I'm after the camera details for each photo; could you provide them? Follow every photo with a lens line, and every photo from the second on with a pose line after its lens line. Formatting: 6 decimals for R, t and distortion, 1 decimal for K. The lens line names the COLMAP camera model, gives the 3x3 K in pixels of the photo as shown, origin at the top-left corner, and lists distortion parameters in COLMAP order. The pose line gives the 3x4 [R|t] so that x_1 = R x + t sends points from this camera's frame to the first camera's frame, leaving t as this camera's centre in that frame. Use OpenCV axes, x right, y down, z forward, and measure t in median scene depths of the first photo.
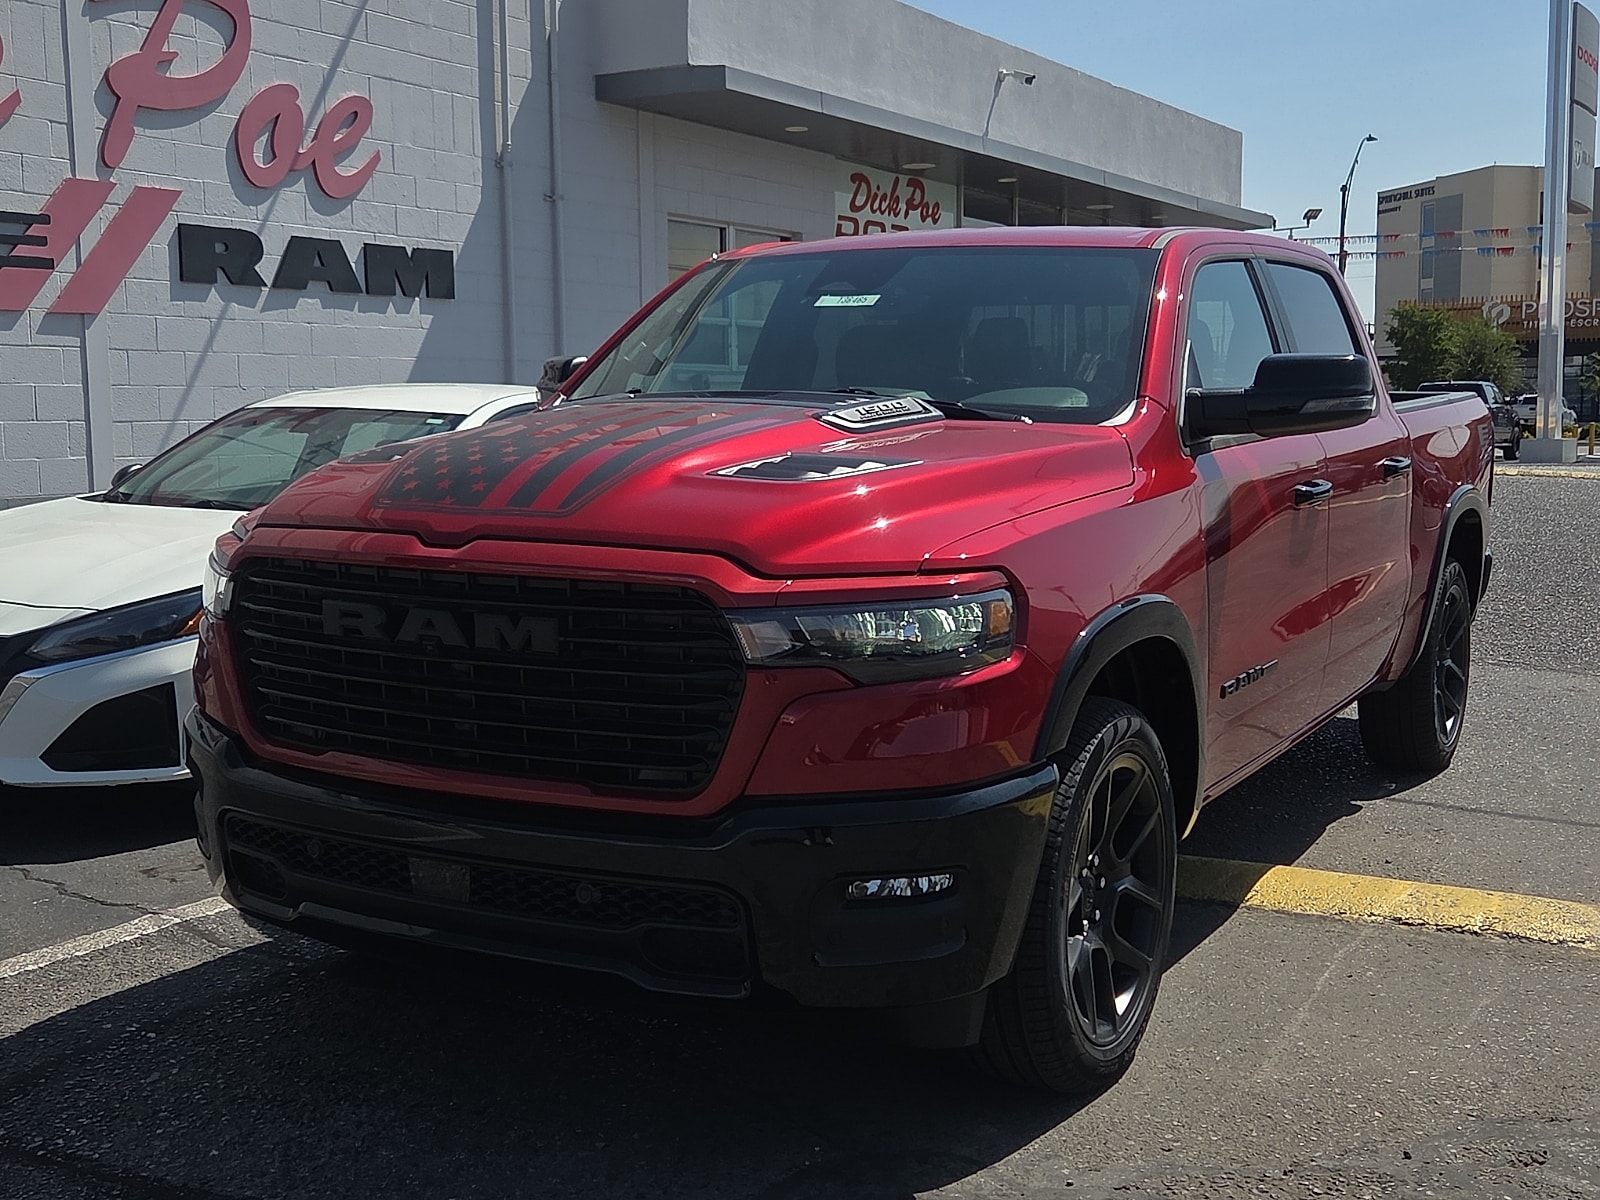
lens RADIAL K [[1842.0, 0, 819.1], [0, 1842.0, 596.7], [0, 0, 1]] dist [0.038479, 0.003378]
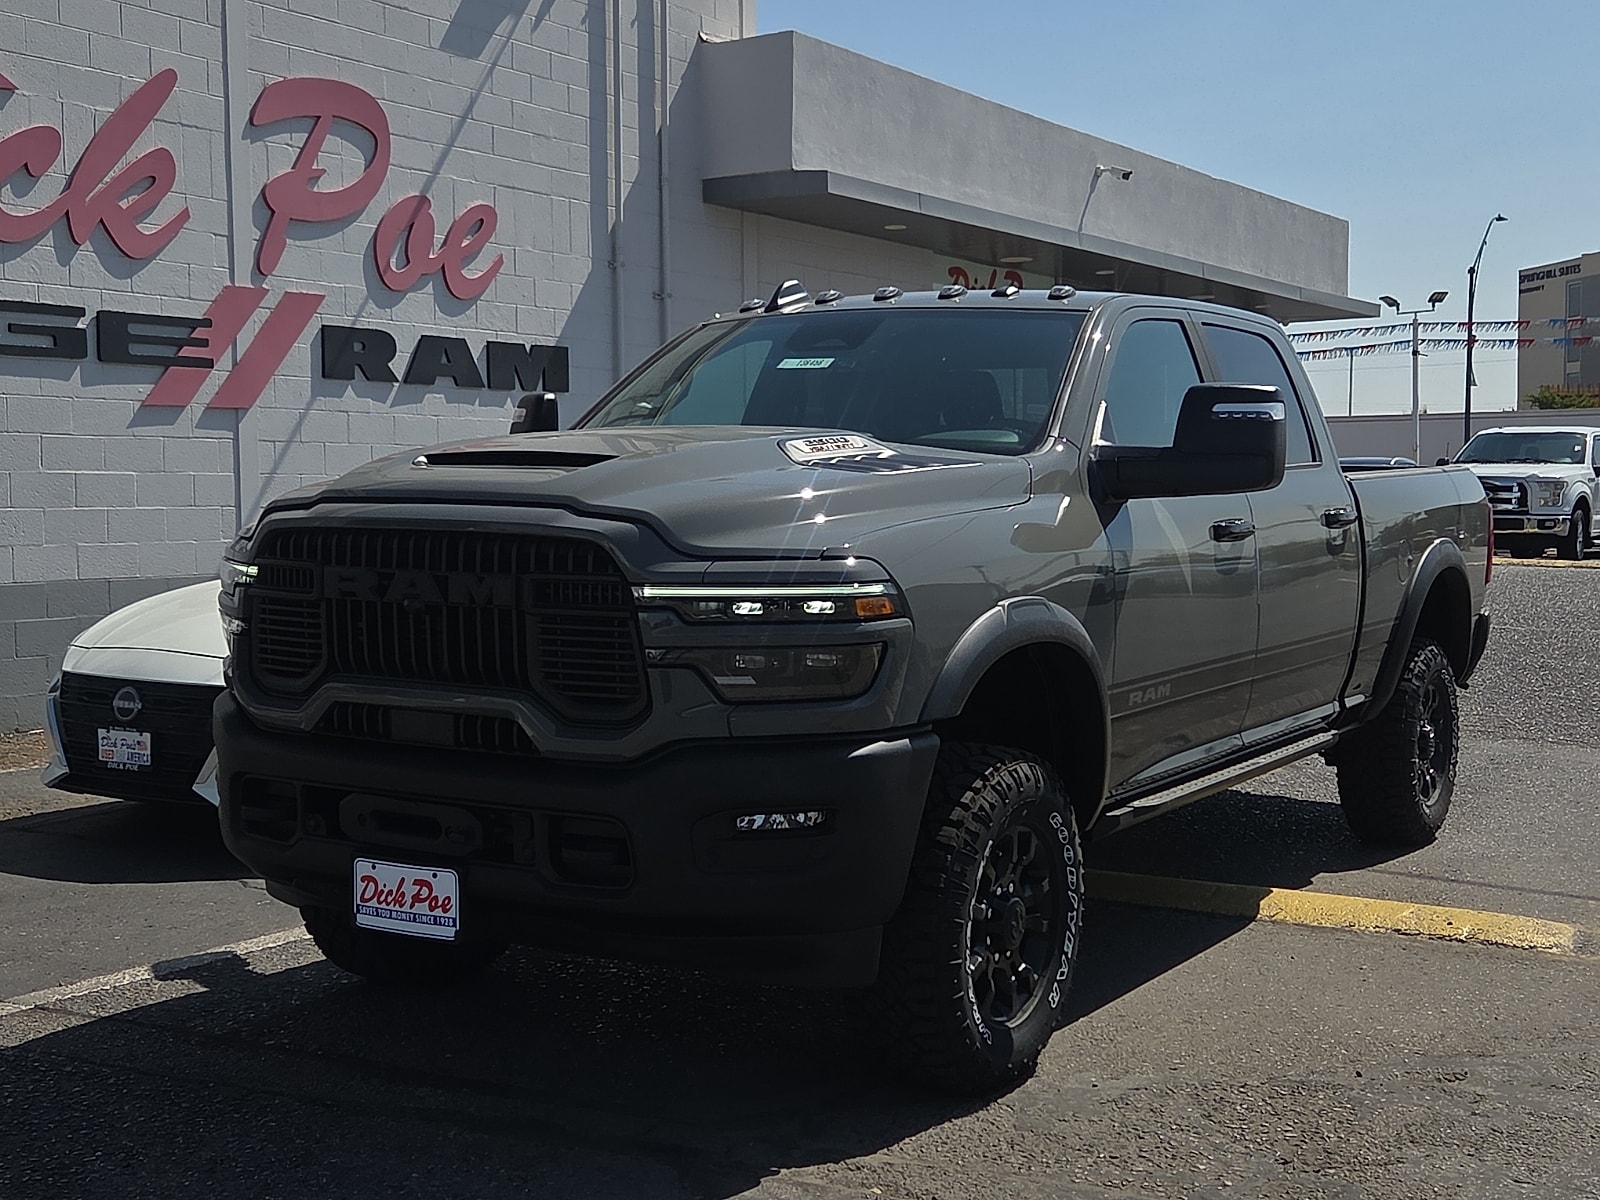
lens RADIAL K [[1984.1, 0, 822.7], [0, 1984.1, 591.8], [0, 0, 1]] dist [0.040422, -0.006254]
pose [[0.998836, 0.006888, -0.047736, 0.002039], [-0.009471, 0.998490, -0.054105, 0.012472], [0.047292, 0.054495, 0.997394, -0.121421]]
